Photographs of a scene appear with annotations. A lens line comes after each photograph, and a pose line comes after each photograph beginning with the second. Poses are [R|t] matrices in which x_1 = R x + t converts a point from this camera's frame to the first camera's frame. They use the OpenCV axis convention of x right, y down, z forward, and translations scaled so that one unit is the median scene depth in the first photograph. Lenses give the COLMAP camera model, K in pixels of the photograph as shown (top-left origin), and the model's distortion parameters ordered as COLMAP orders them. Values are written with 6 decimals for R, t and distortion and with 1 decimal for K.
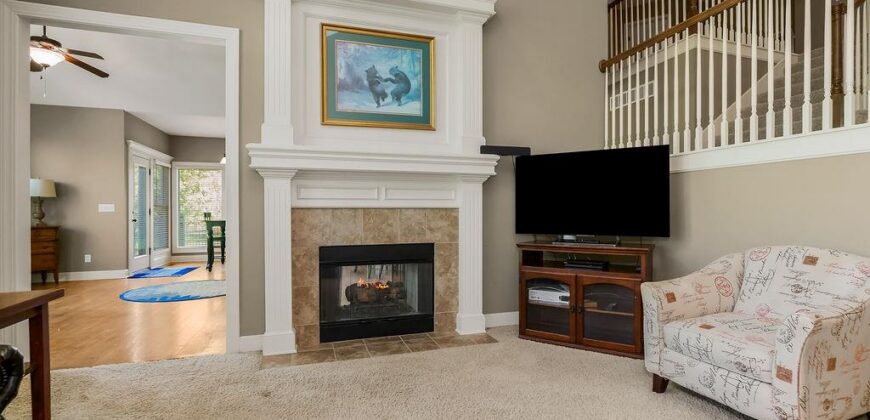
lens RADIAL K [[401.9, 0, 436.4], [0, 401.9, 212.2], [0, 0, 1]] dist [-0.008288, 0.001086]
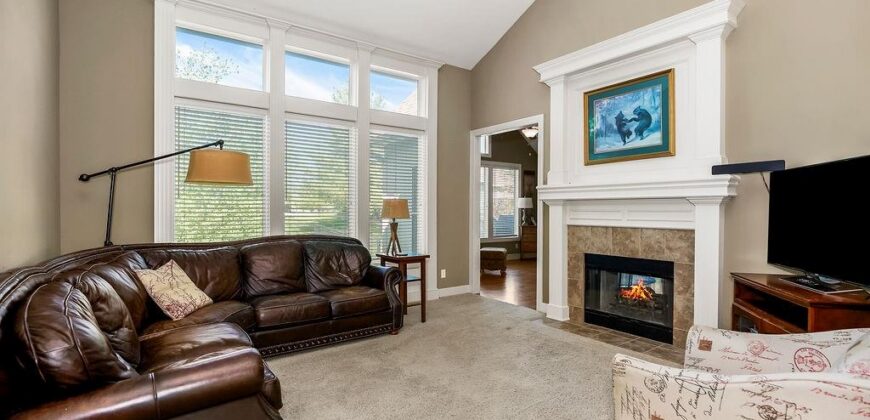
lens RADIAL K [[401.9, 0, 438.8], [0, 401.9, 210.7], [0, 0, 1]] dist [-0.008288, 0.001086]
pose [[0.302949, 0.004962, -0.952994, 0.847789], [-0.000902, 0.999987, 0.004920, -0.065753], [0.953006, -0.000631, 0.302950, 0.091952]]
